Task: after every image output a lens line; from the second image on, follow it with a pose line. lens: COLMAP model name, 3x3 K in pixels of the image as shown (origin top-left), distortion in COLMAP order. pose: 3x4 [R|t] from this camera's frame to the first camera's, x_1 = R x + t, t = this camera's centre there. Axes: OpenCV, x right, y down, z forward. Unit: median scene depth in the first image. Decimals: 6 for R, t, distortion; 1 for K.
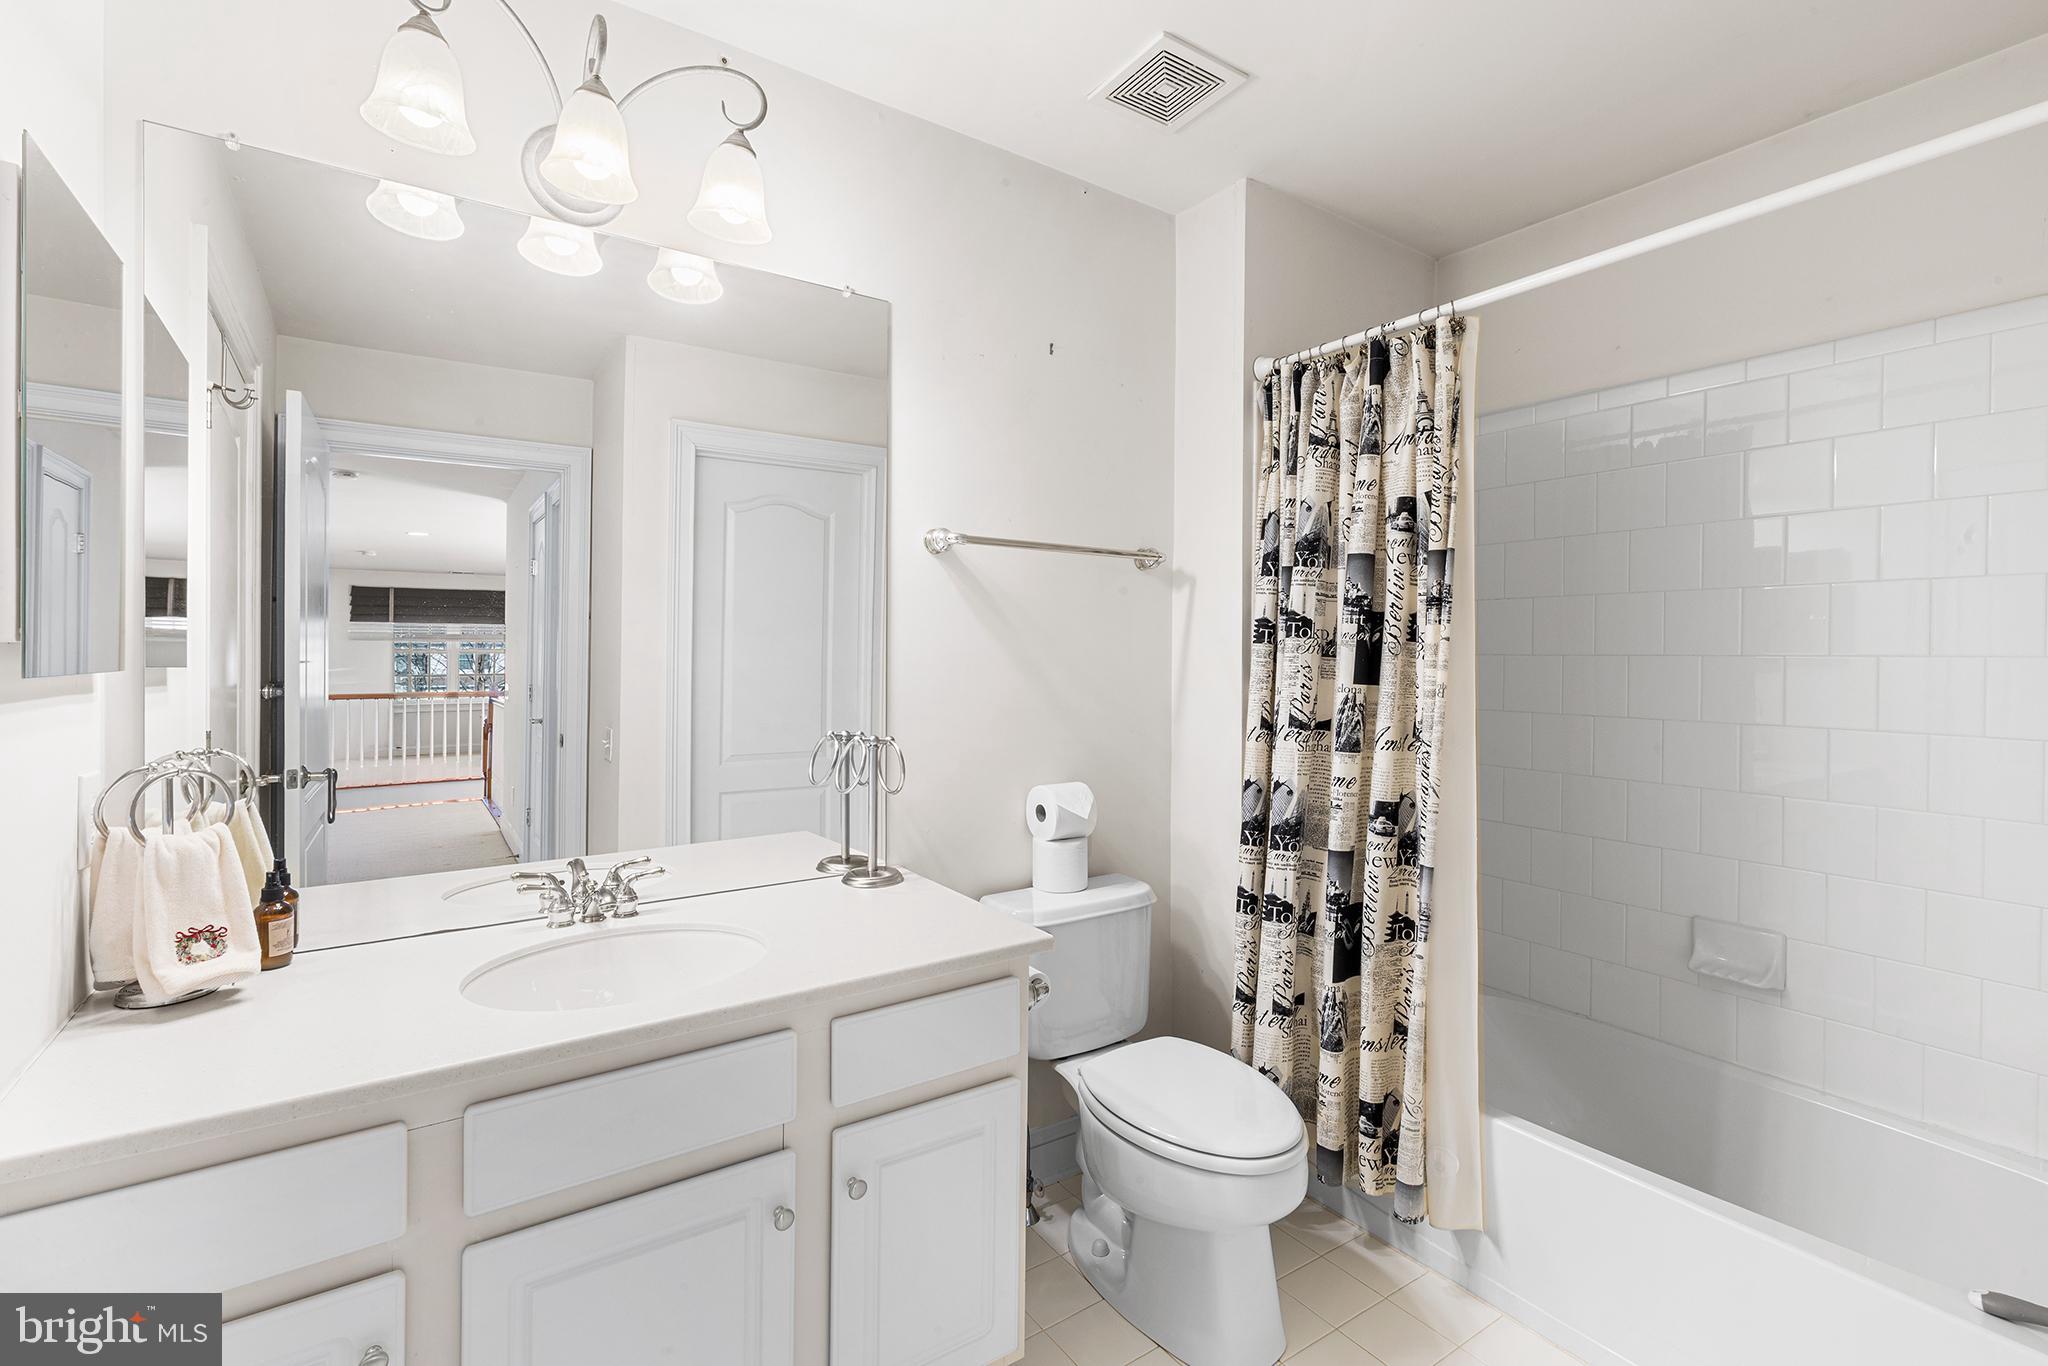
lens RADIAL K [[923.9, 0, 1028.9], [0, 923.9, 657.2], [0, 0, 1]] dist [-0.000224, 0.000006]
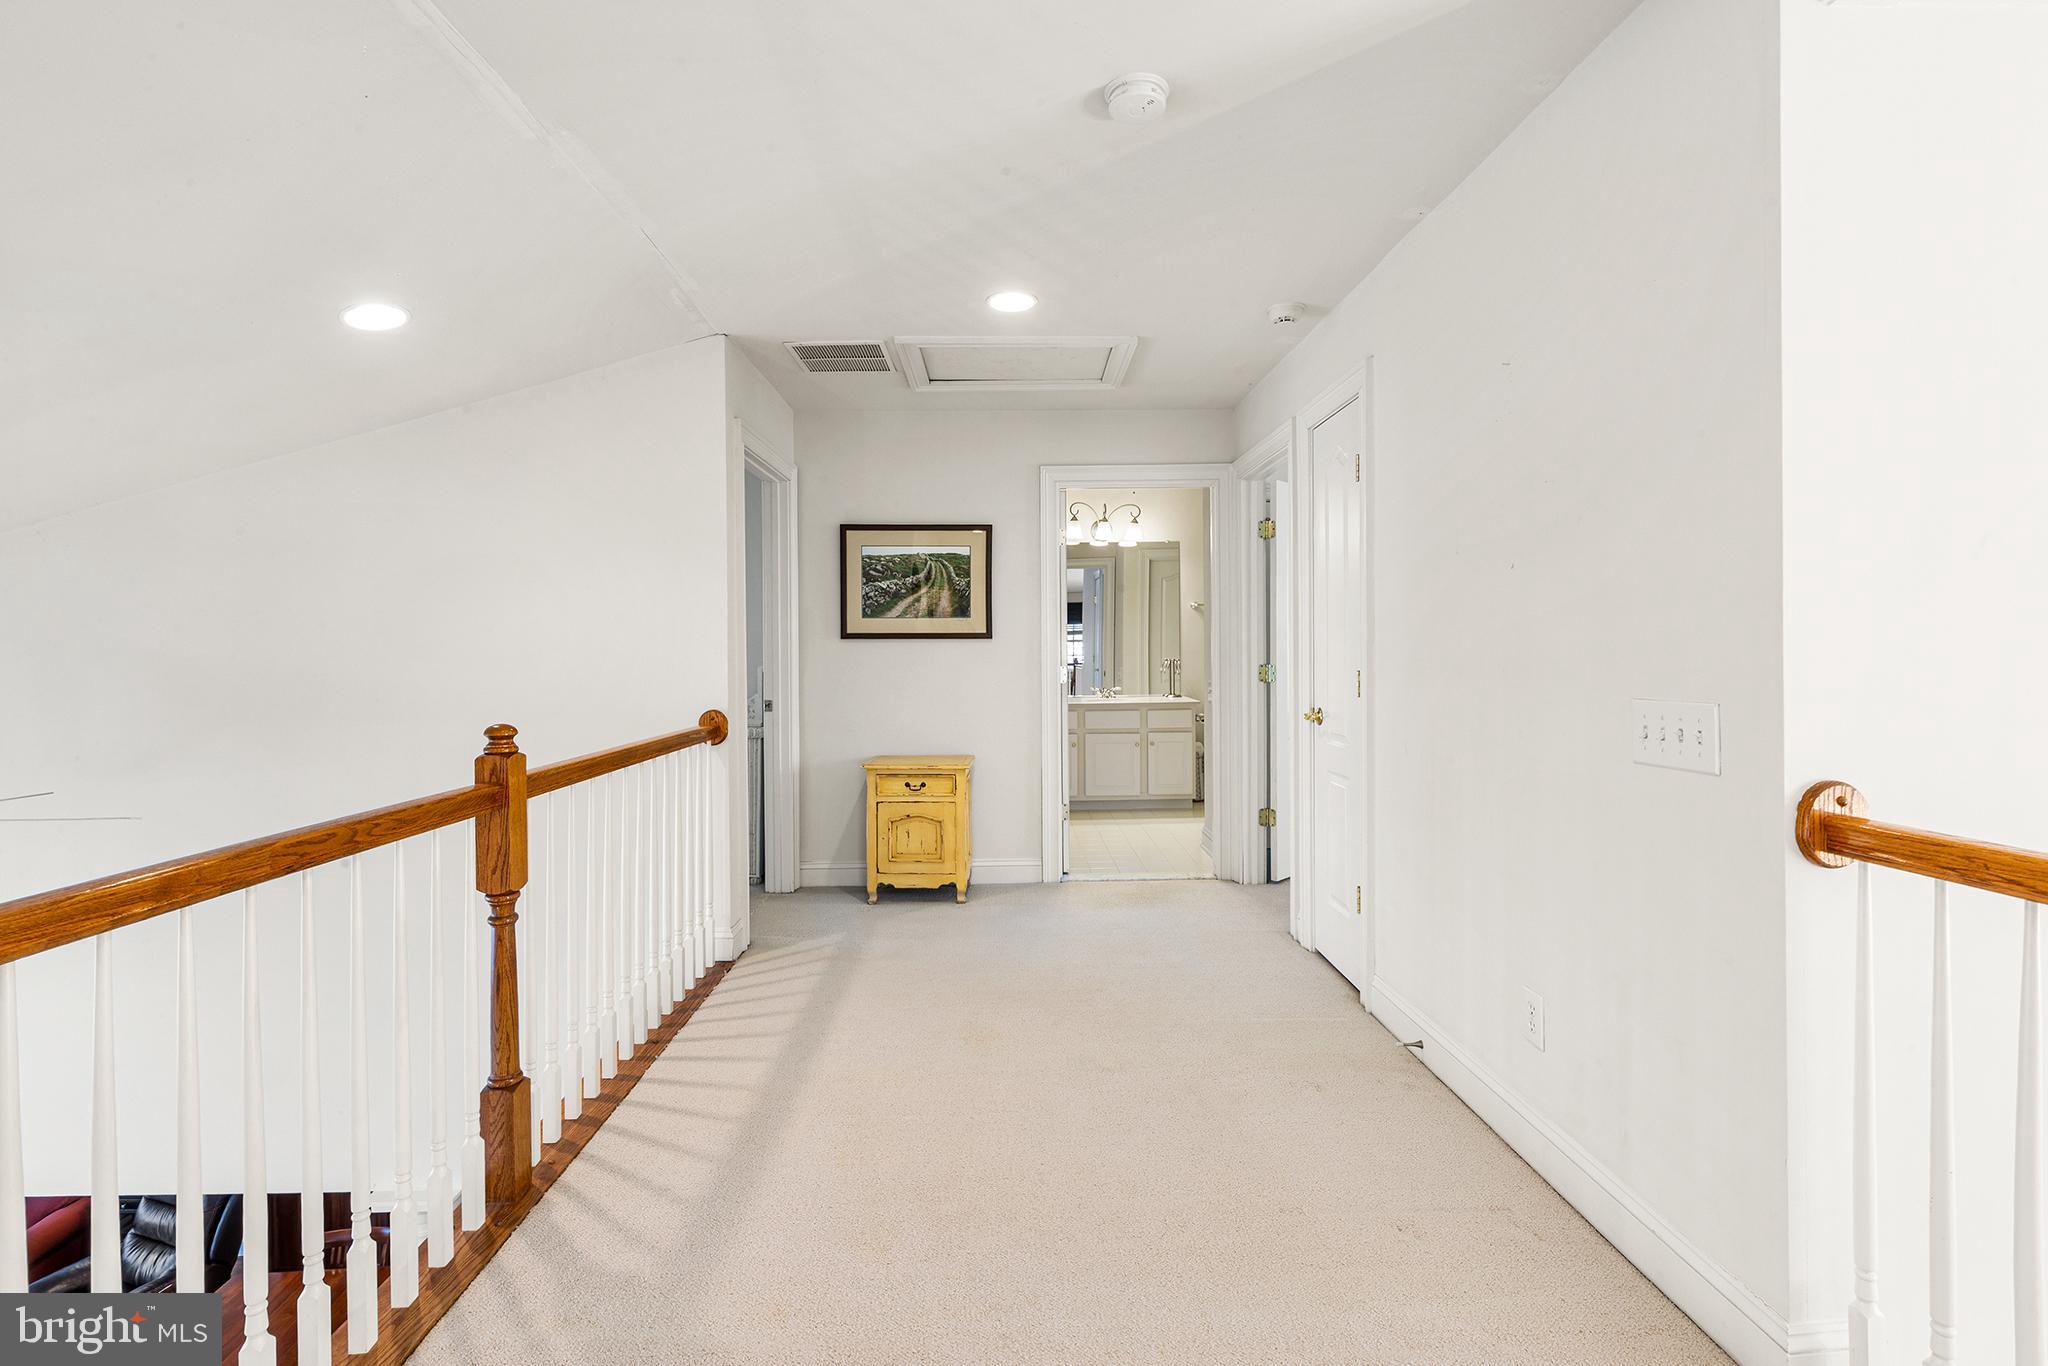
lens RADIAL K [[923.9, 0, 1028.9], [0, 923.9, 657.2], [0, 0, 1]] dist [-0.000224, 0.000006]
pose [[0.843142, -0.010245, -0.537594, 1.621982], [0.010287, 0.999943, -0.002922, 0.096661], [0.537593, -0.003067, 0.843199, -2.984805]]
